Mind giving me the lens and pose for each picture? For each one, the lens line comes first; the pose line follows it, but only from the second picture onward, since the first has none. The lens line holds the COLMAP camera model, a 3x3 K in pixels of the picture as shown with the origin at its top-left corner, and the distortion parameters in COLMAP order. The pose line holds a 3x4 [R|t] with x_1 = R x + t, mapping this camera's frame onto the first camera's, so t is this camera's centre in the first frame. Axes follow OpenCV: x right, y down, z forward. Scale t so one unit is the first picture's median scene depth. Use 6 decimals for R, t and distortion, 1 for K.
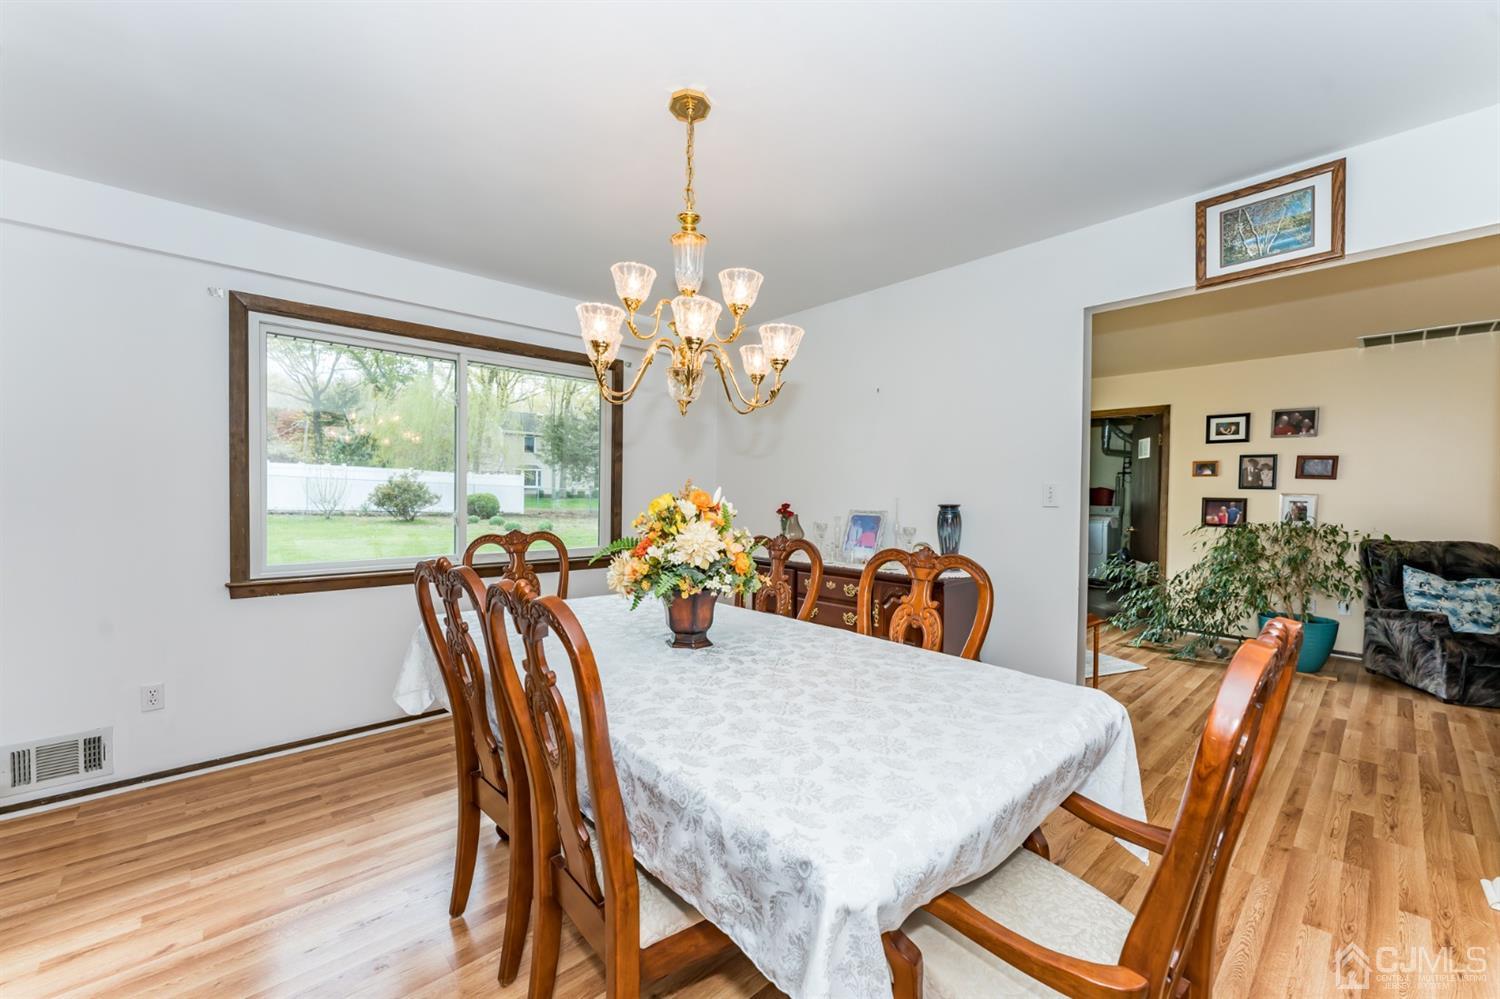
lens RADIAL K [[595.0, 0, 741.5], [0, 595.0, 502.8], [0, 0, 1]] dist [0.001420, 0.000323]
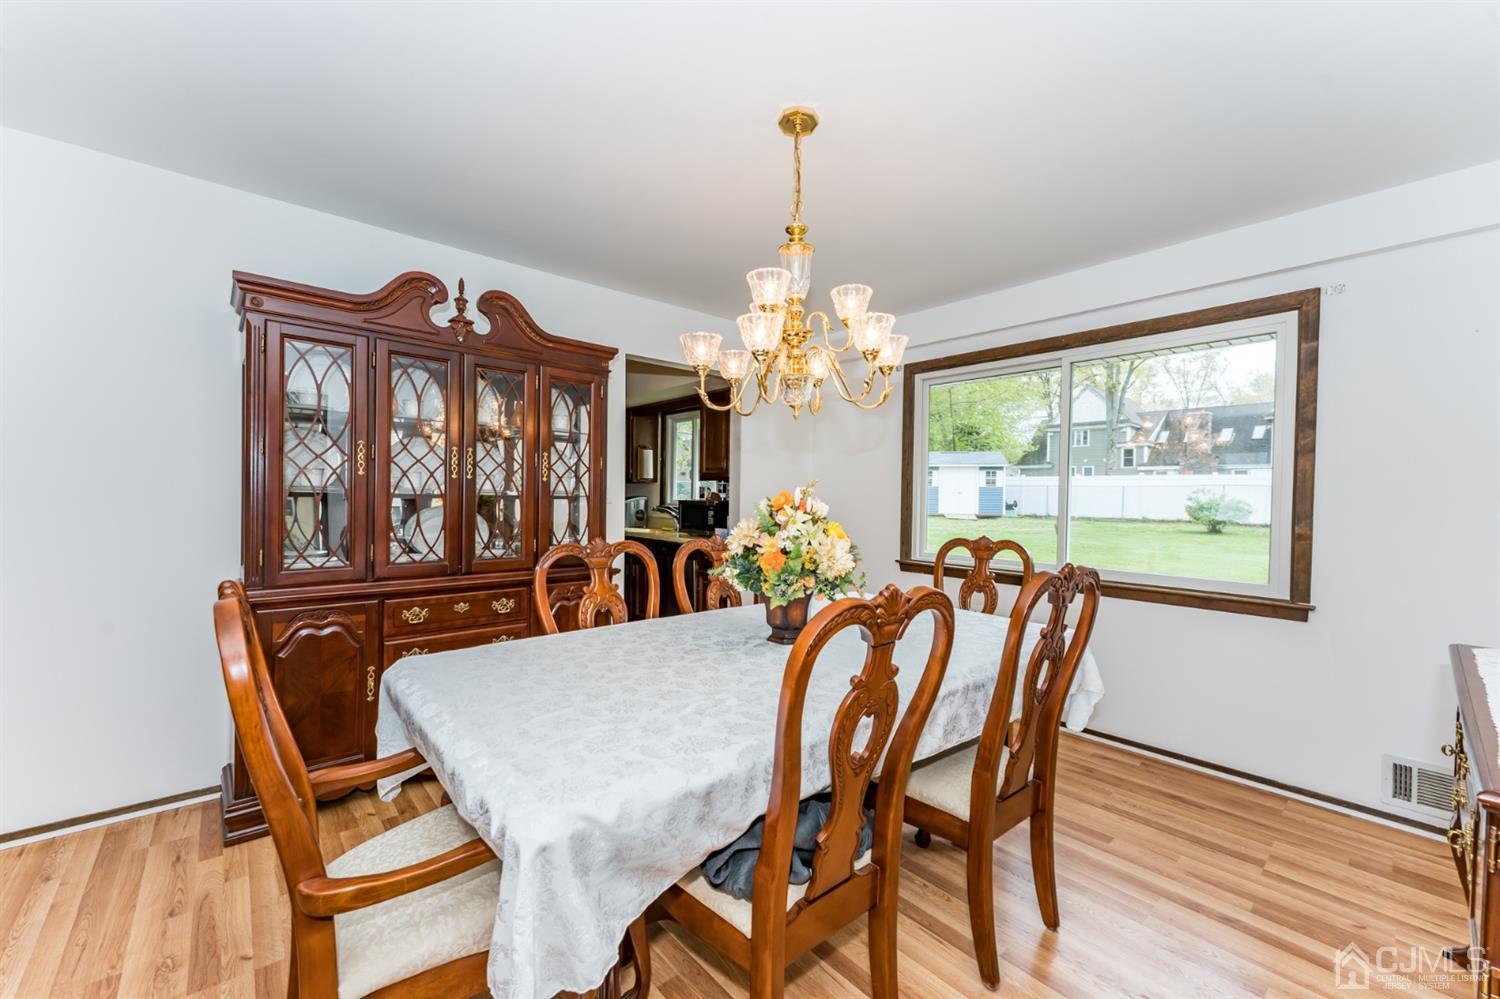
lens RADIAL K [[595.0, 0, 741.5], [0, 595.0, 502.8], [0, 0, 1]] dist [0.001420, 0.000323]
pose [[-0.003387, 0.006486, -0.999973, 0.937001], [-0.022267, 0.999731, 0.006560, -0.013094], [0.999746, 0.022289, -0.003242, 0.872248]]
